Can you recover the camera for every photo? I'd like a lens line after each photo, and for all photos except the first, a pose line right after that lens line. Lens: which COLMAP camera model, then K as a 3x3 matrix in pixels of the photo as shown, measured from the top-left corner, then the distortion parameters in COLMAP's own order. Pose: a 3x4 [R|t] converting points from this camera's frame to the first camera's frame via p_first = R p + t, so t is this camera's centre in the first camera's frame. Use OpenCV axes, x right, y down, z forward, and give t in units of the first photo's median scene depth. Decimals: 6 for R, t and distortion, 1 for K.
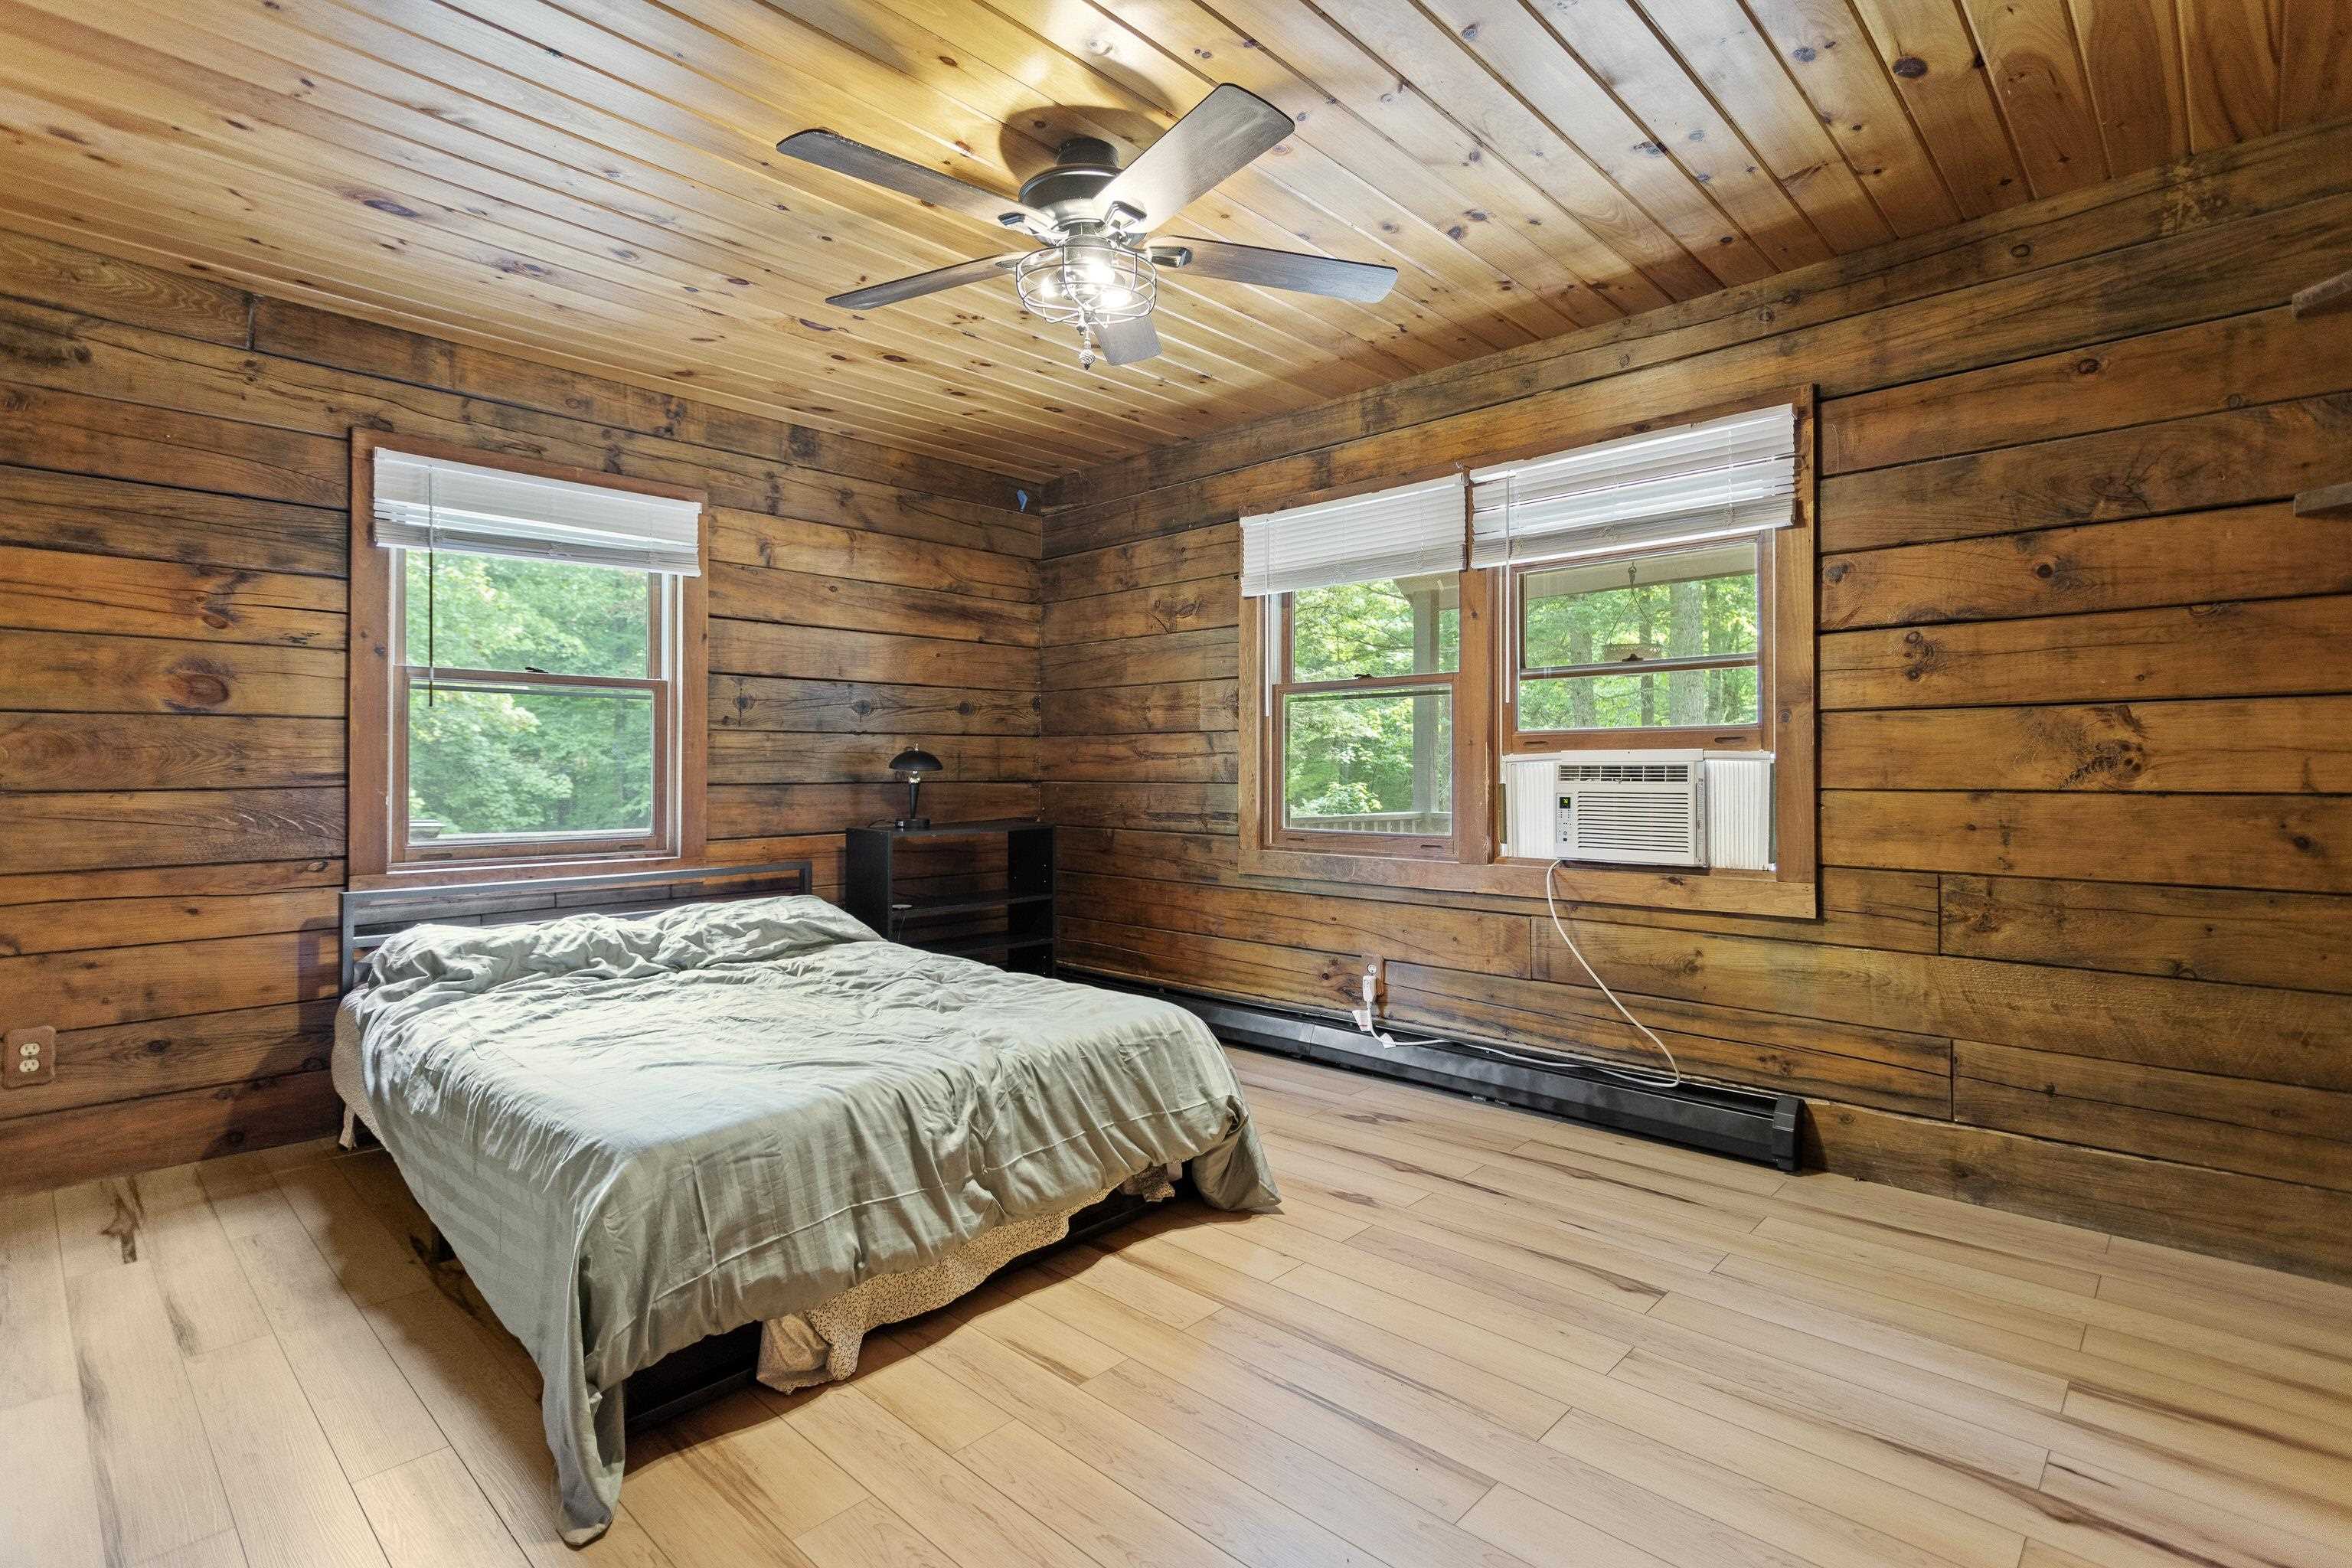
lens RADIAL K [[1114.7, 0, 1189.2], [0, 1114.7, 768.6], [0, 0, 1]] dist [0.000801, 0.001891]
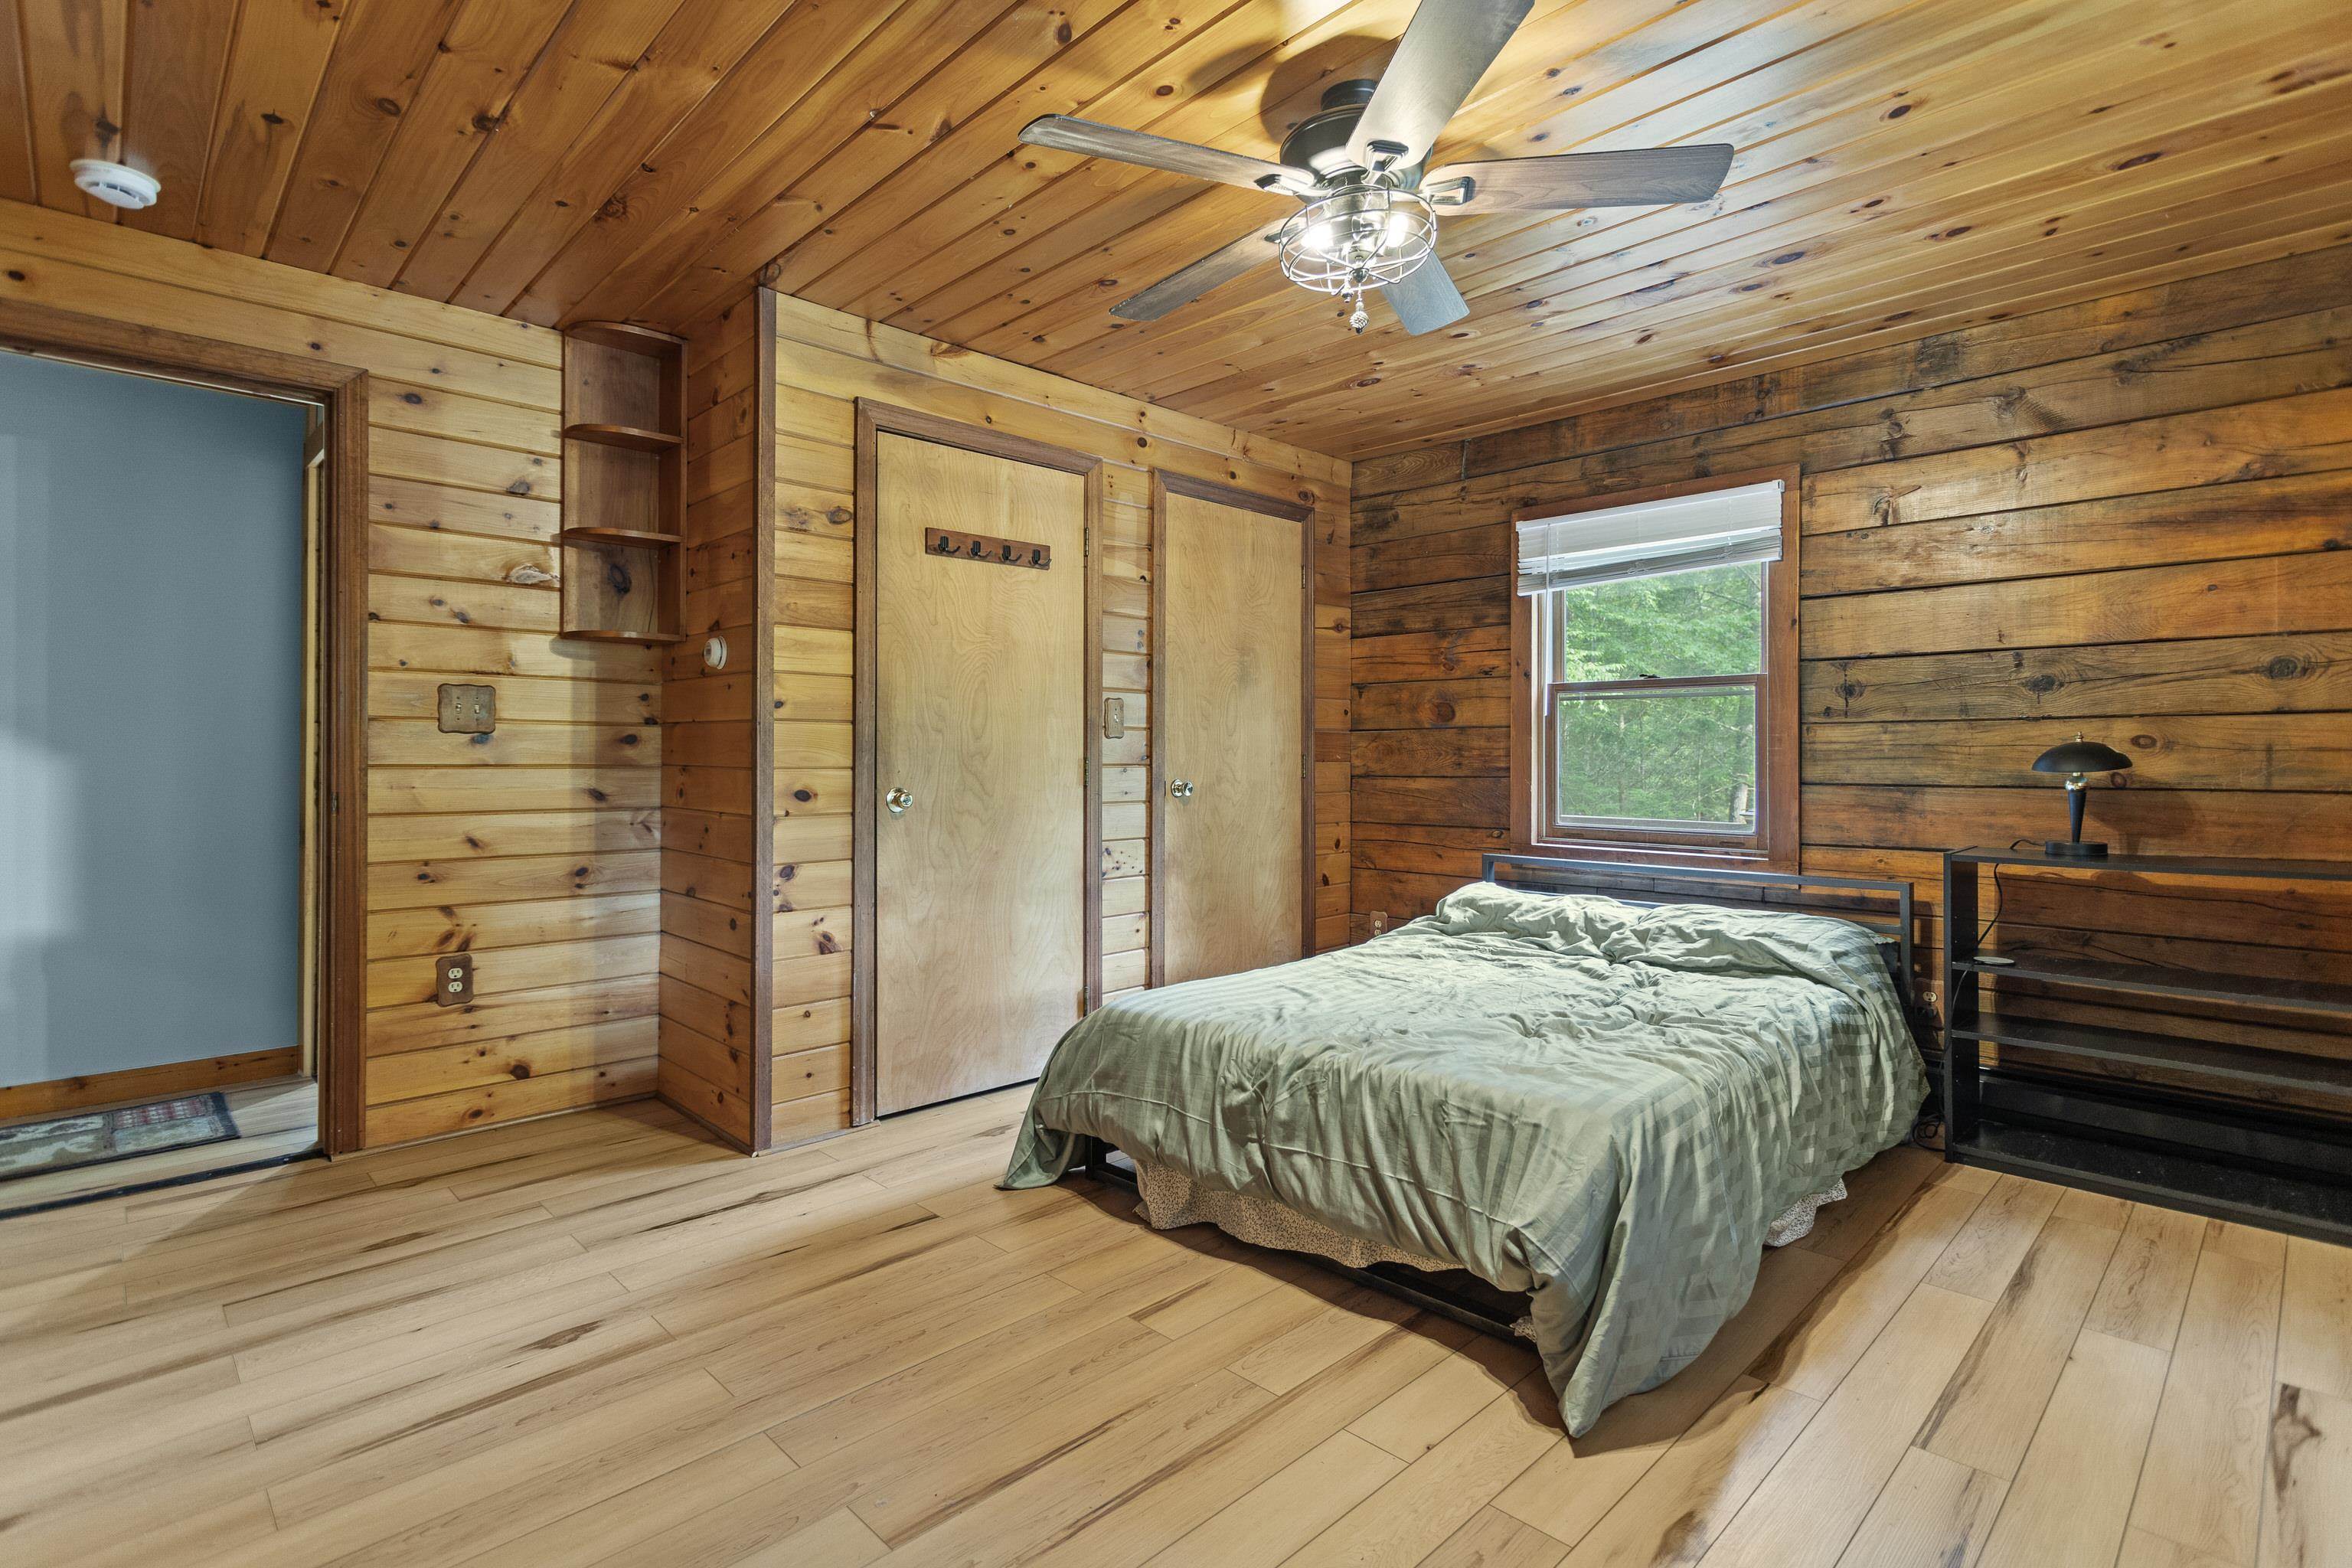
lens RADIAL K [[1114.7, 0, 1193.0], [0, 1114.7, 761.7], [0, 0, 1]] dist [0.000801, 0.001891]
pose [[-0.027536, 0.003730, -0.999614, 0.590663], [-0.004009, 0.999985, 0.003842, -0.006116], [0.999613, 0.004113, -0.027521, 0.634018]]
